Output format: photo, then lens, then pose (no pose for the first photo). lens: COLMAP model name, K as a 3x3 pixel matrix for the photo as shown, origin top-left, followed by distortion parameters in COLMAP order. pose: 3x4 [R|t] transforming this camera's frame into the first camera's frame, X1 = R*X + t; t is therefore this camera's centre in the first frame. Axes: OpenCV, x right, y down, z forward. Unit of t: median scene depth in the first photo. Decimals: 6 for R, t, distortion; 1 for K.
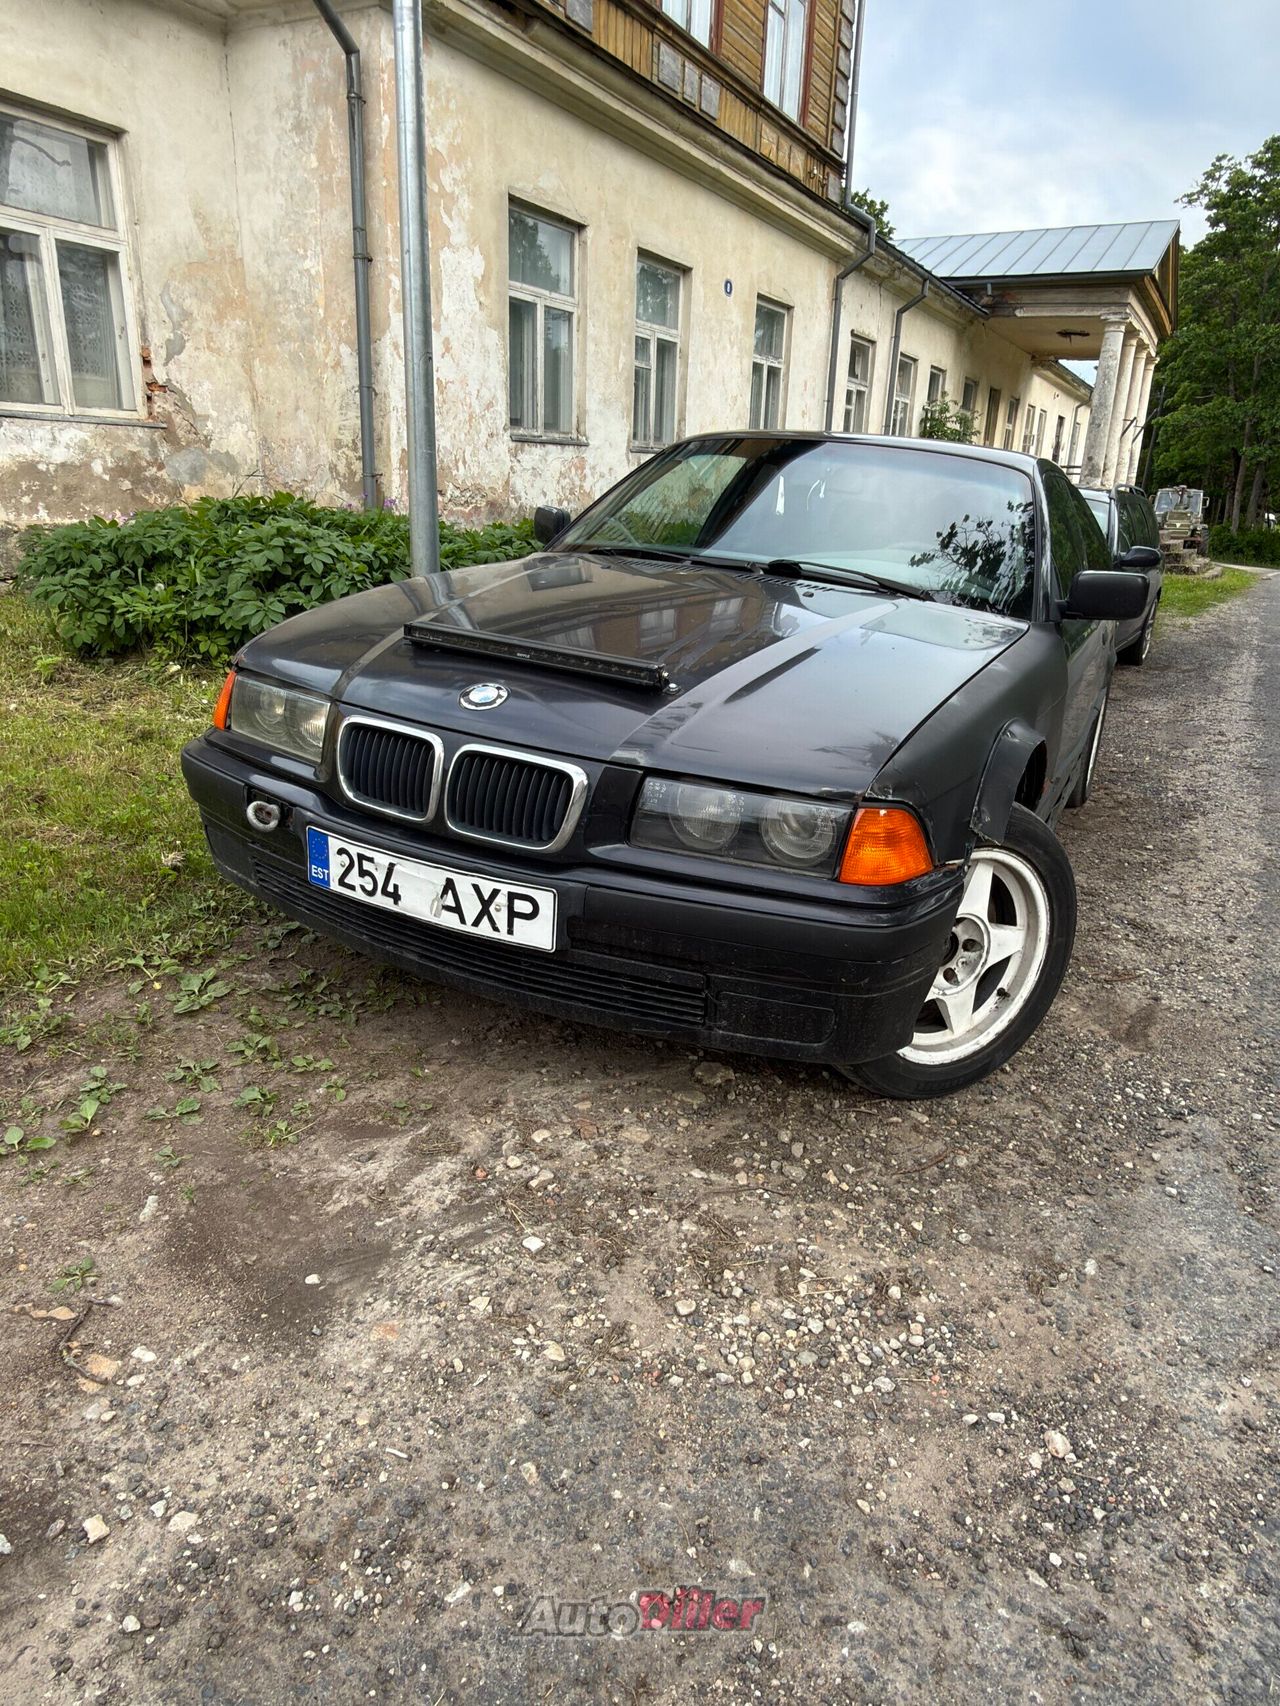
lens RADIAL K [[1052.6, 0, 640.0], [0, 1052.6, 853.0], [0, 0, 1]] dist [0.031951, -0.044388]
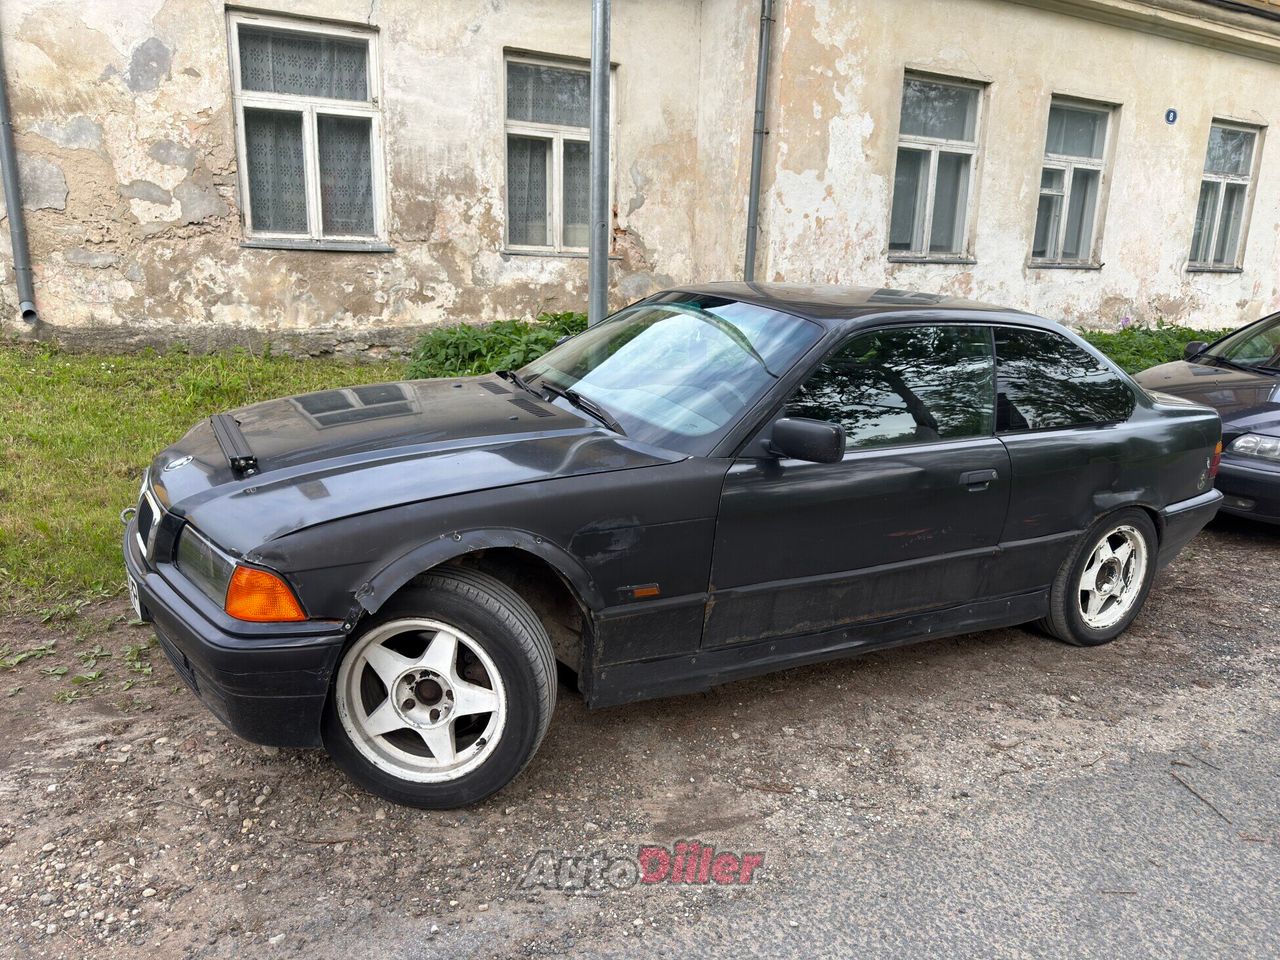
lens RADIAL K [[909.4, 0, 640.0], [0, 909.4, 480.0], [0, 0, 1]] dist [0.007800, -0.023864]
pose [[0.836499, 0.116127, -0.535523, 0.255097], [-0.181807, 0.980745, -0.071314, -0.030694], [0.516930, 0.157016, 0.841504, 0.039452]]
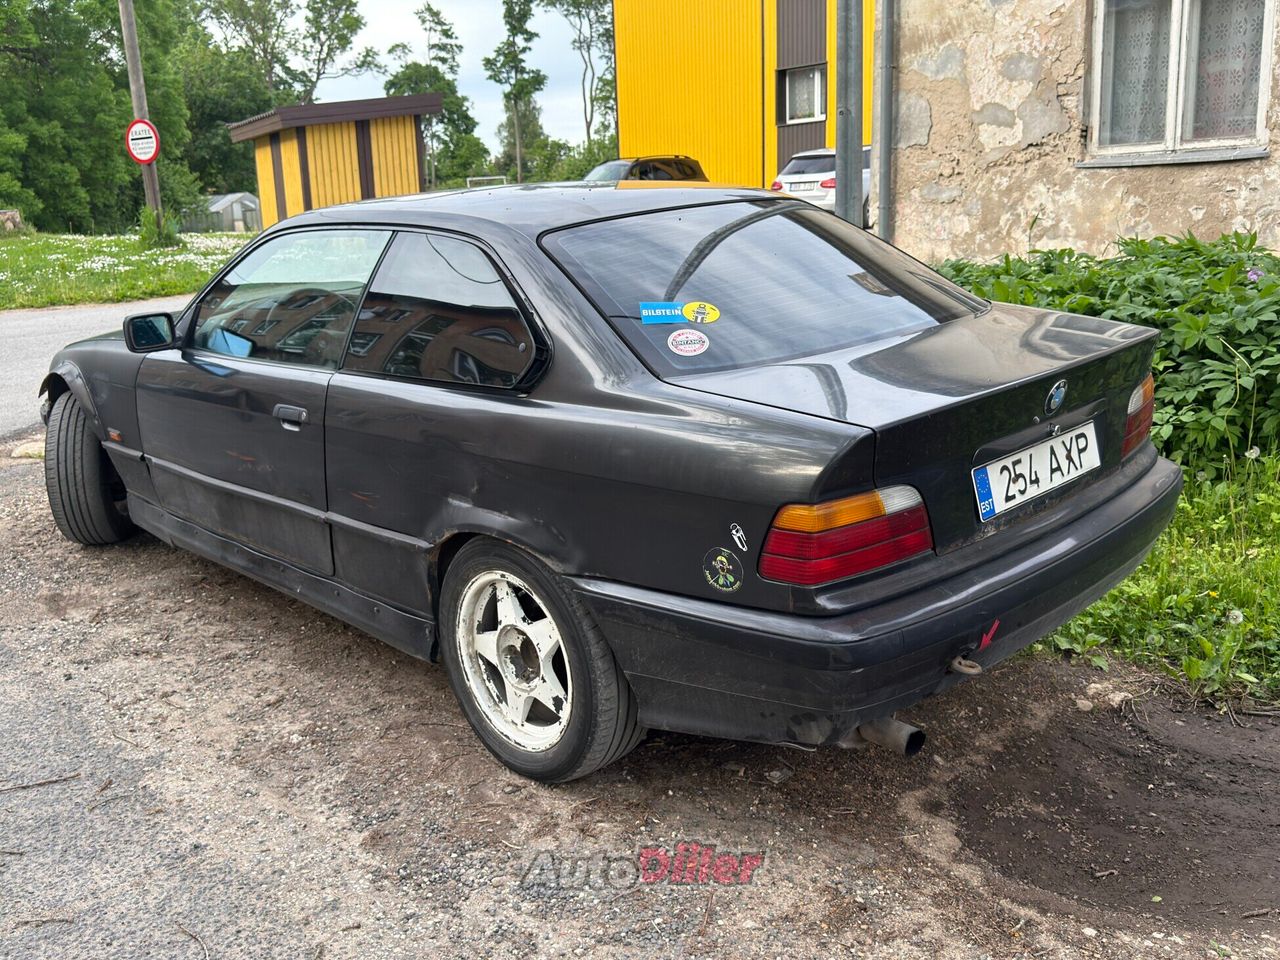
lens RADIAL K [[1211.8, 0, 640.0], [0, 1211.8, 480.0], [0, 0, 1]] dist [0.011857, -0.079945]
pose [[-0.334969, 0.173708, -0.926078, 0.485635], [-0.288976, 0.916553, 0.276446, -0.190979], [0.896821, 0.360216, -0.256820, 0.595862]]
